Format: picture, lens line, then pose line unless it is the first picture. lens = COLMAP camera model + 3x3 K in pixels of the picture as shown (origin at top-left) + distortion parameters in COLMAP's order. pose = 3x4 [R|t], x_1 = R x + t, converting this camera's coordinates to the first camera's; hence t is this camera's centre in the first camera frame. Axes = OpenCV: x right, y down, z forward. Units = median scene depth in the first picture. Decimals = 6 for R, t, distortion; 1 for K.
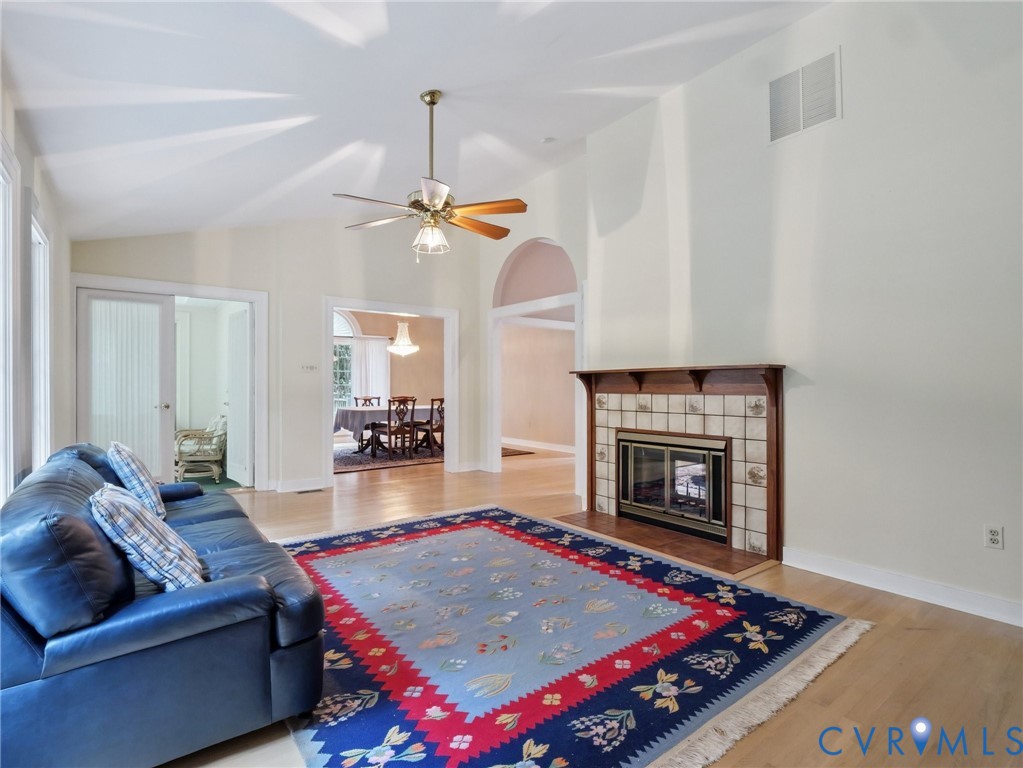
lens RADIAL K [[502.7, 0, 510.9], [0, 502.7, 386.2], [0, 0, 1]] dist [-0.004515, -0.003800]
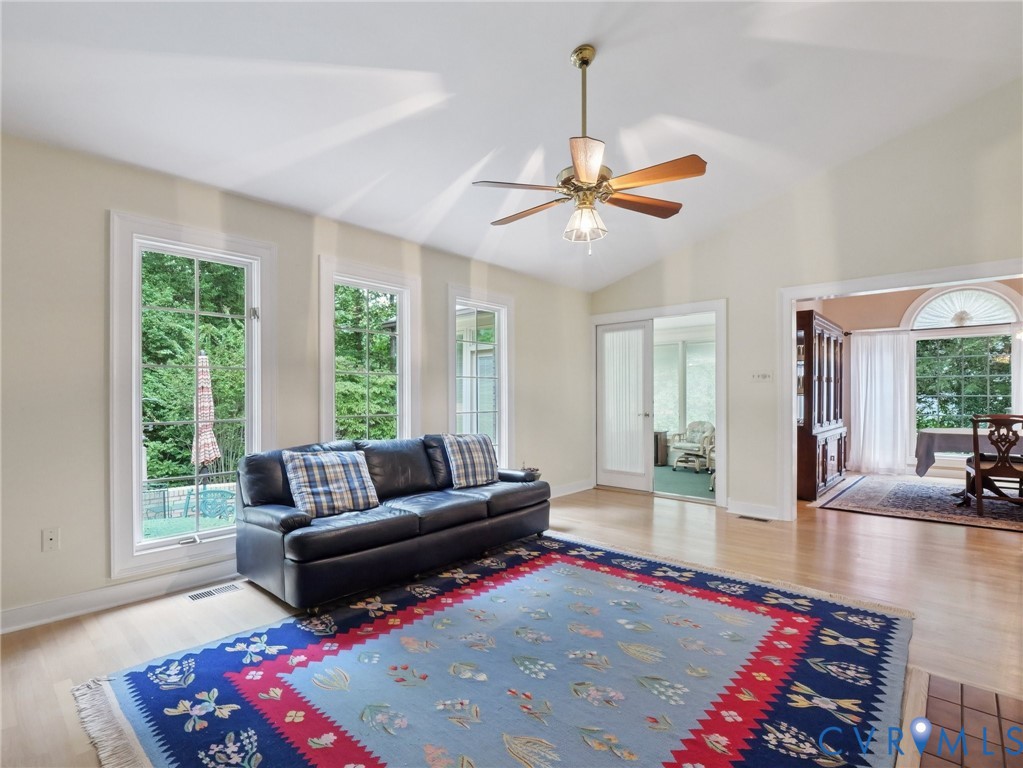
lens RADIAL K [[502.7, 0, 494.4], [0, 502.7, 397.9], [0, 0, 1]] dist [-0.004515, -0.003800]
pose [[0.175992, -0.001070, -0.984391, 0.542905], [0.000901, 0.999999, -0.000926, 0.001303], [0.984391, -0.000724, 0.175993, 0.589842]]
